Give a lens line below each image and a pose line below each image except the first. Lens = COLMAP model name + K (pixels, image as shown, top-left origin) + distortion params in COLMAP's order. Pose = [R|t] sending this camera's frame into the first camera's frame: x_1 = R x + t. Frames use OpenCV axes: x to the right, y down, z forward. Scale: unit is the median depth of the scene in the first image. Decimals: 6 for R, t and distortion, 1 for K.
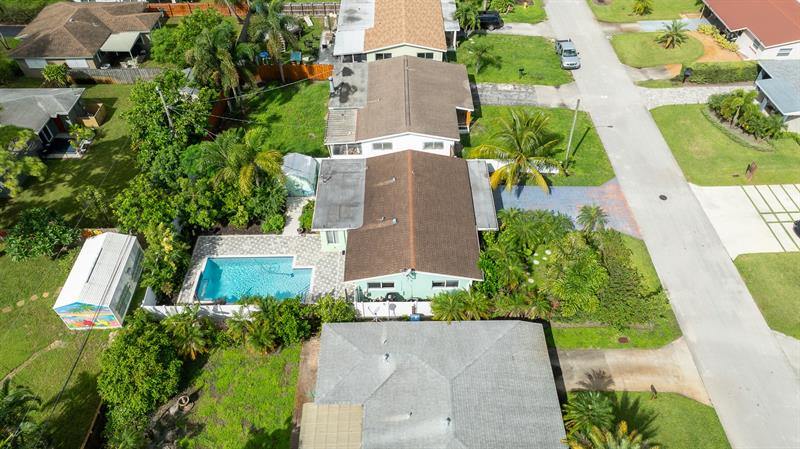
lens RADIAL K [[564.9, 0, 400.0], [0, 564.9, 224.5], [0, 0, 1]] dist [-0.036907, 0.046022]
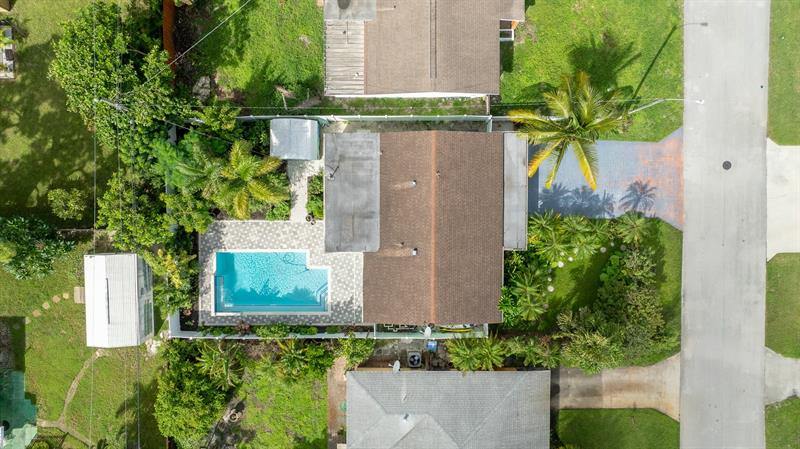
lens RADIAL K [[564.9, 0, 400.0], [0, 564.9, 224.5], [0, 0, 1]] dist [-0.036907, 0.046022]
pose [[0.999932, 0.011617, 0.001342, -0.033522], [-0.009104, 0.701341, 0.712767, -0.661130], [0.007339, -0.712731, 0.701399, 0.374274]]
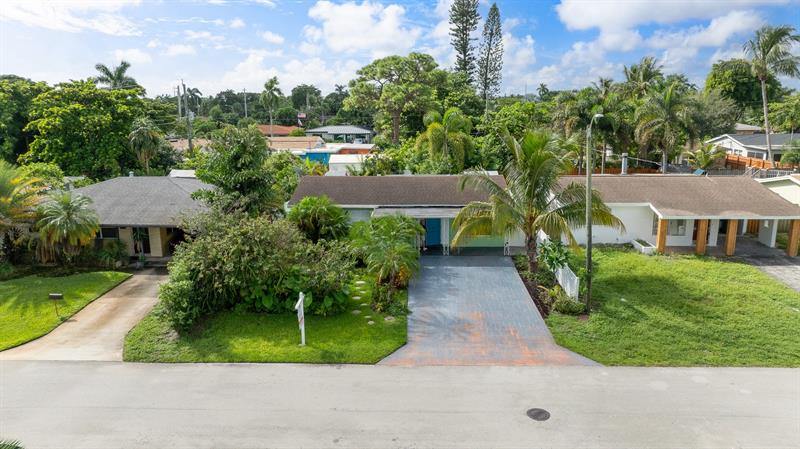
lens RADIAL K [[564.9, 0, 400.0], [0, 564.9, 224.5], [0, 0, 1]] dist [-0.036907, 0.046022]
pose [[-0.044297, 0.225916, -0.973139, 0.865132], [-0.707610, 0.680525, 0.190195, -0.144781], [0.705214, 0.697028, 0.129715, 0.922348]]
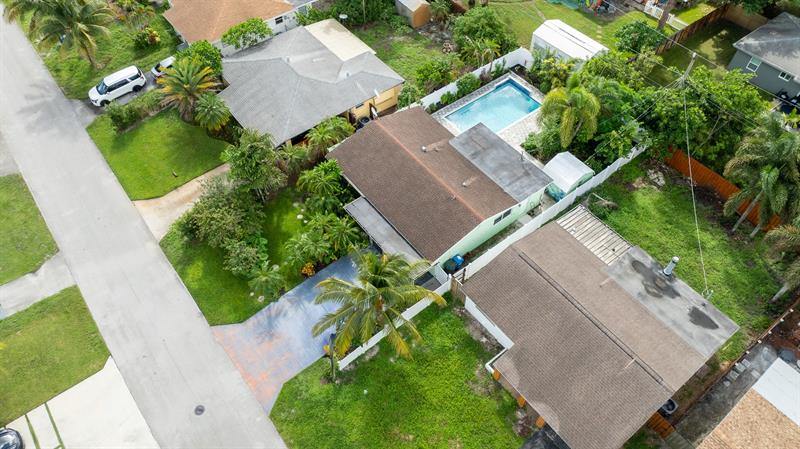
lens RADIAL K [[564.9, 0, 400.0], [0, 564.9, 224.5], [0, 0, 1]] dist [-0.036907, 0.046022]
pose [[-0.795297, 0.487182, -0.360771, 0.457610], [-0.429762, -0.033366, 0.902326, -0.906756], [0.427559, 0.872663, 0.235908, 0.819500]]
